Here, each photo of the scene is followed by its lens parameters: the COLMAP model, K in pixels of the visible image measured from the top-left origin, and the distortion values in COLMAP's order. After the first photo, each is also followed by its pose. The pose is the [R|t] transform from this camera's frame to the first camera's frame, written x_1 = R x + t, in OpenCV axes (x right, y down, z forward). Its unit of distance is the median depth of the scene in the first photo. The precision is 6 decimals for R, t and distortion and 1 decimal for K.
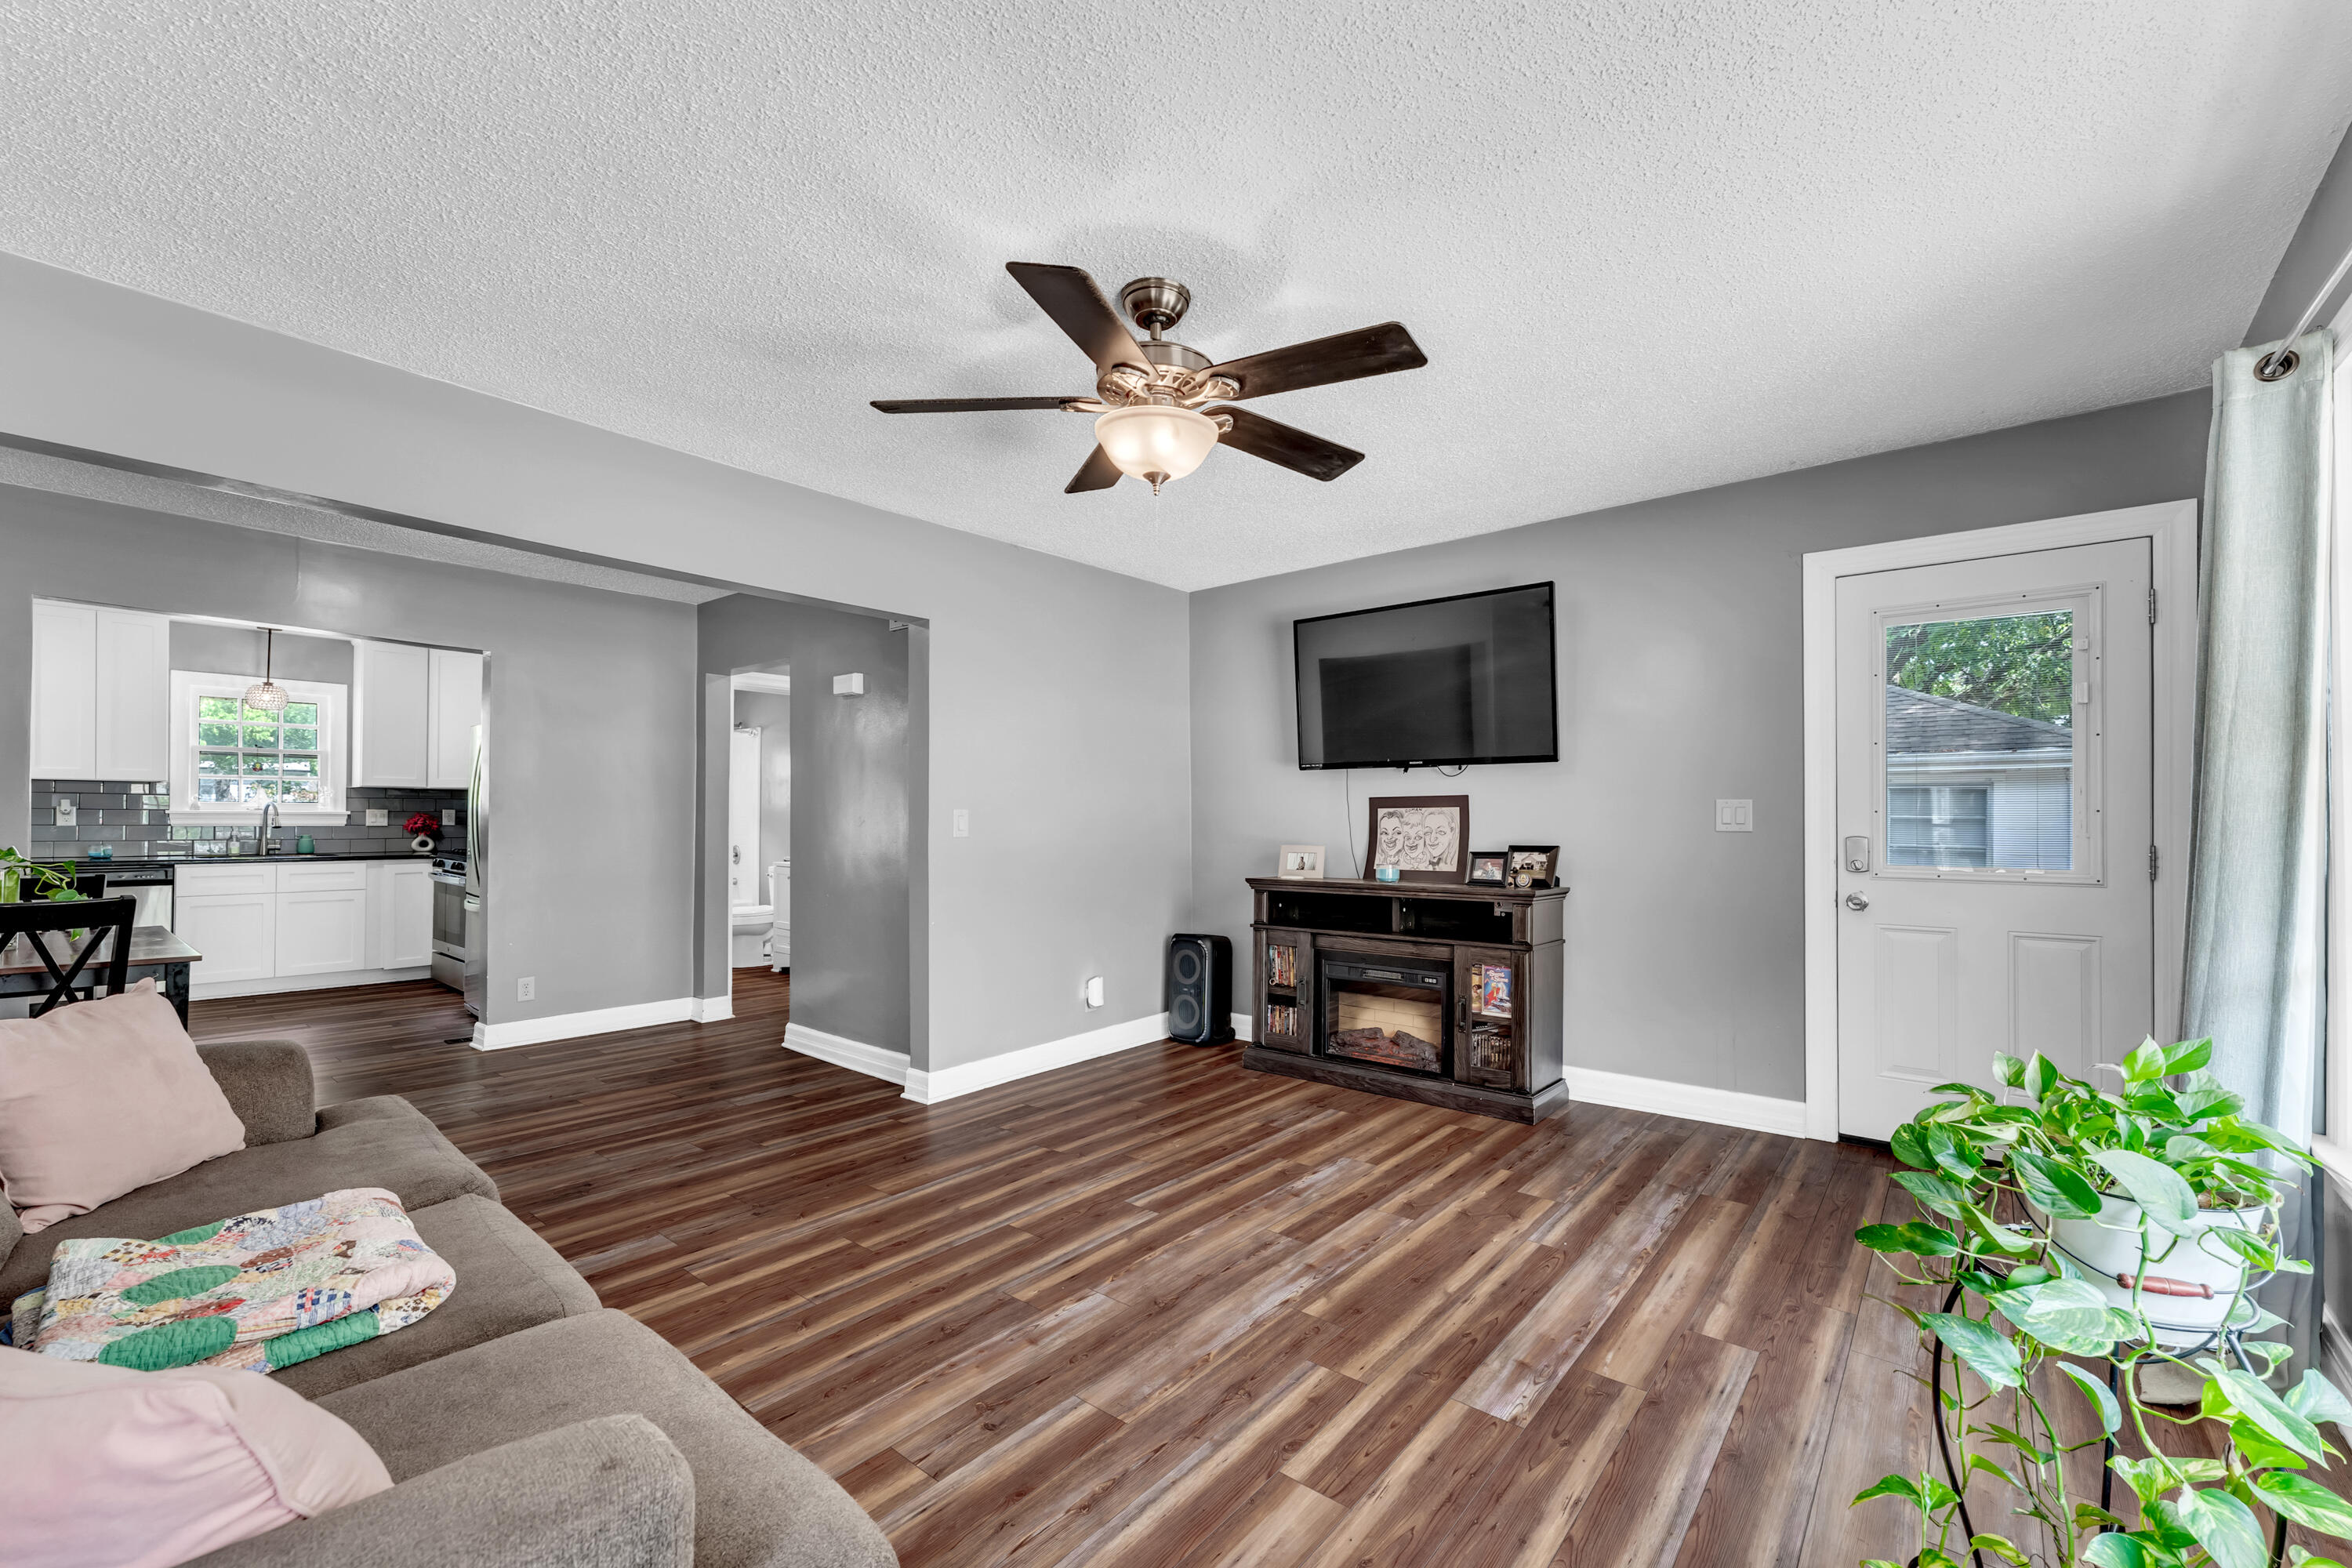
lens RADIAL K [[962.4, 0, 1227.0], [0, 962.4, 810.9], [0, 0, 1]] dist [-0.008427, 0.000027]
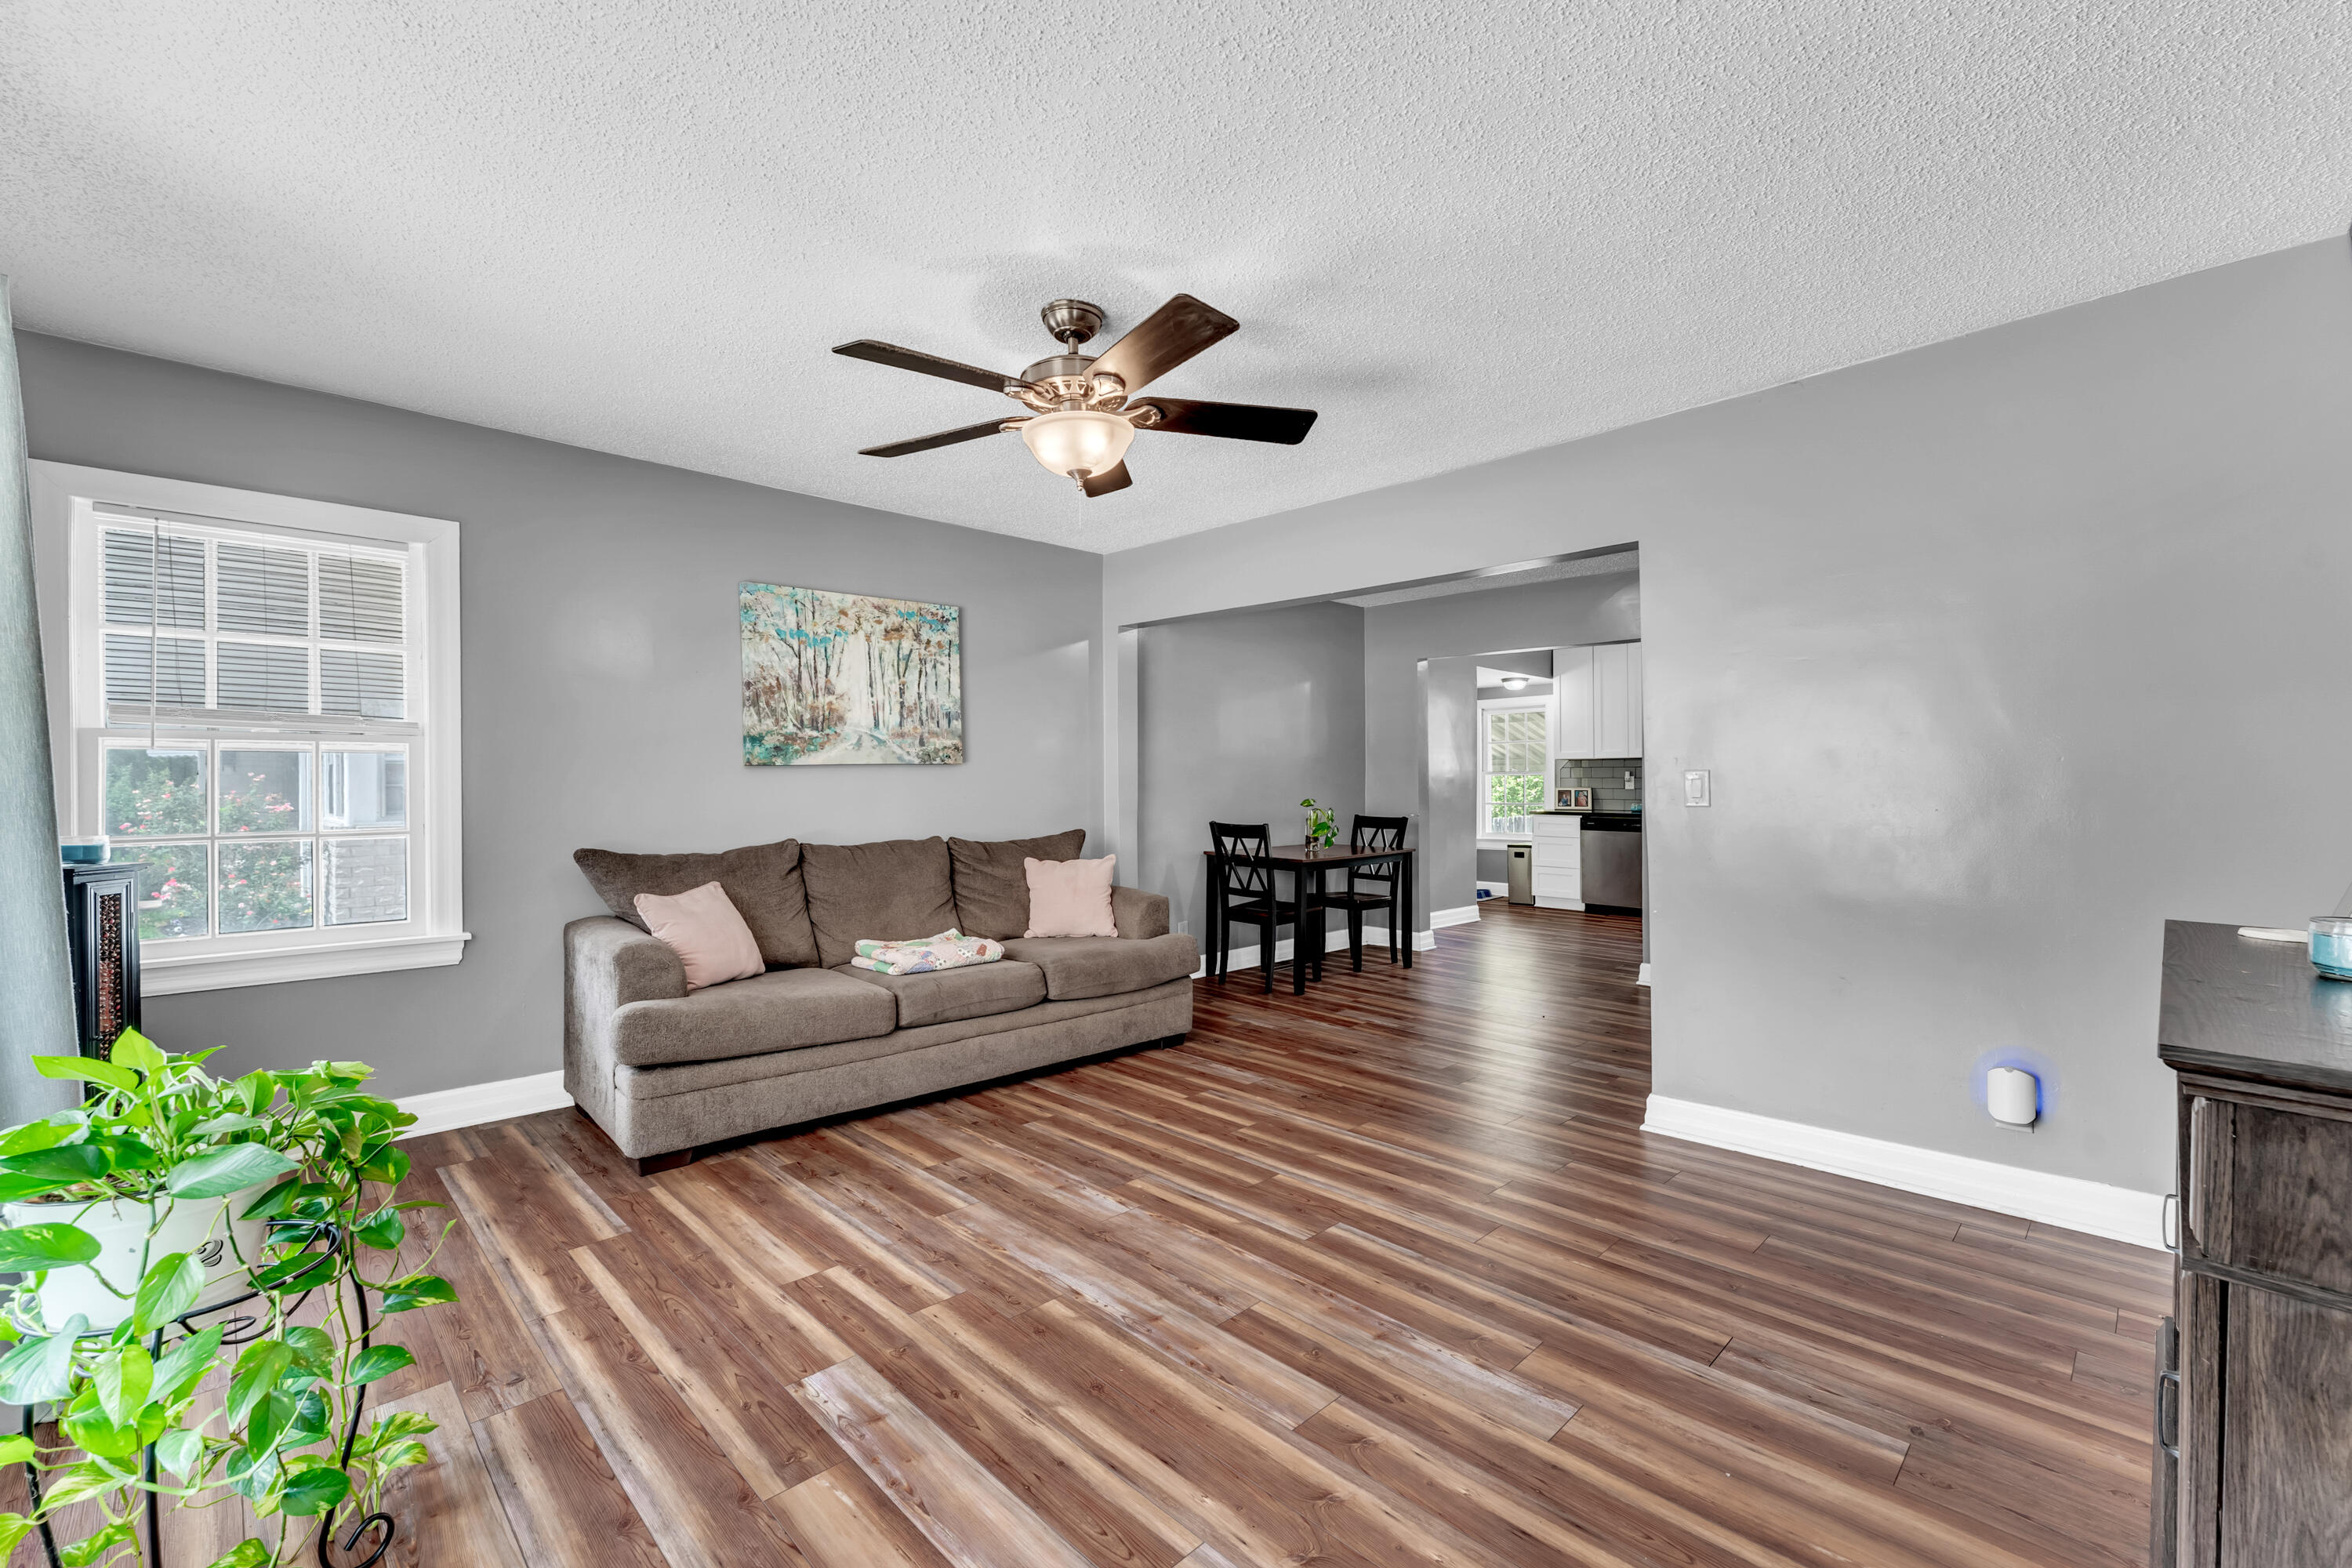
lens RADIAL K [[985.1, 0, 1170.7], [0, 985.1, 750.6], [0, 0, 1]] dist [-0.002165, -0.000125]
pose [[-0.131363, -0.032429, -0.990804, 0.857549], [0.008679, 0.999389, -0.033861, 0.002291], [0.991296, -0.013047, -0.131001, 1.010465]]
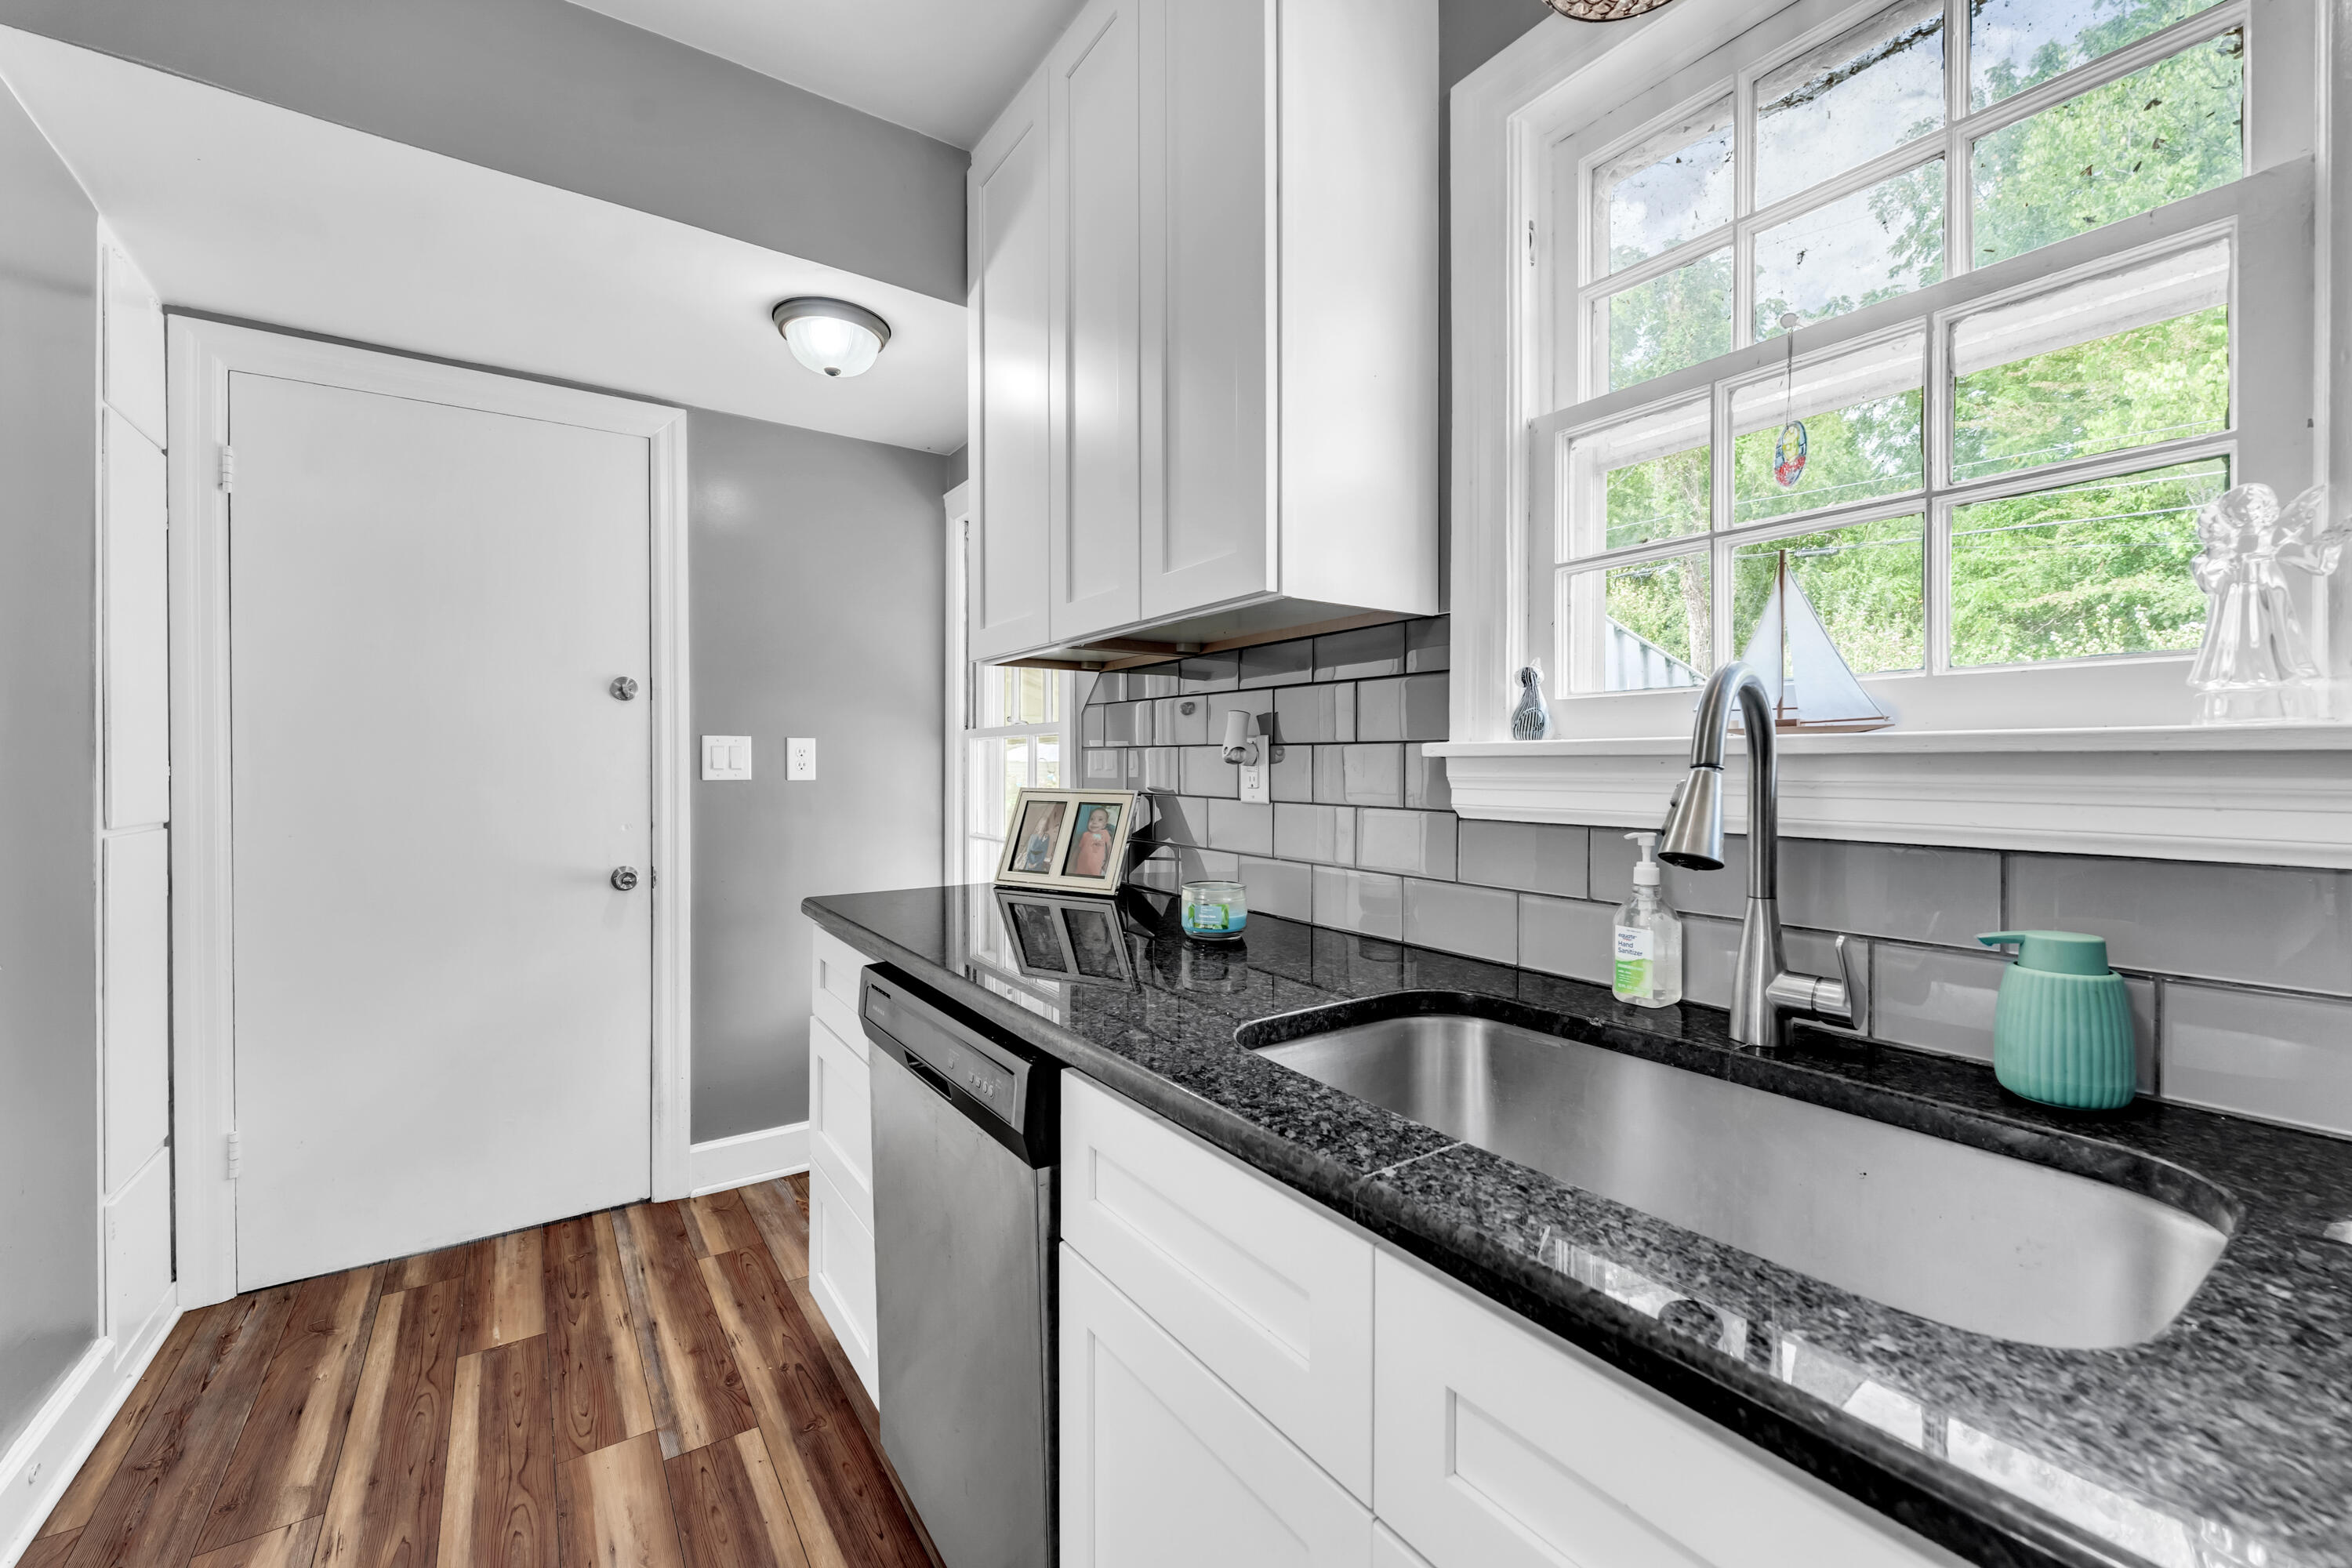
lens RADIAL K [[961.7, 0, 1172.3], [0, 961.7, 771.7], [0, 0, 1]] dist [0.001116, 0.000044]
pose [[-0.297954, 0.000184, -0.954580, -1.933577], [0.003558, 0.999993, -0.000918, 0.012942], [0.954574, -0.003670, -0.297952, 2.204234]]
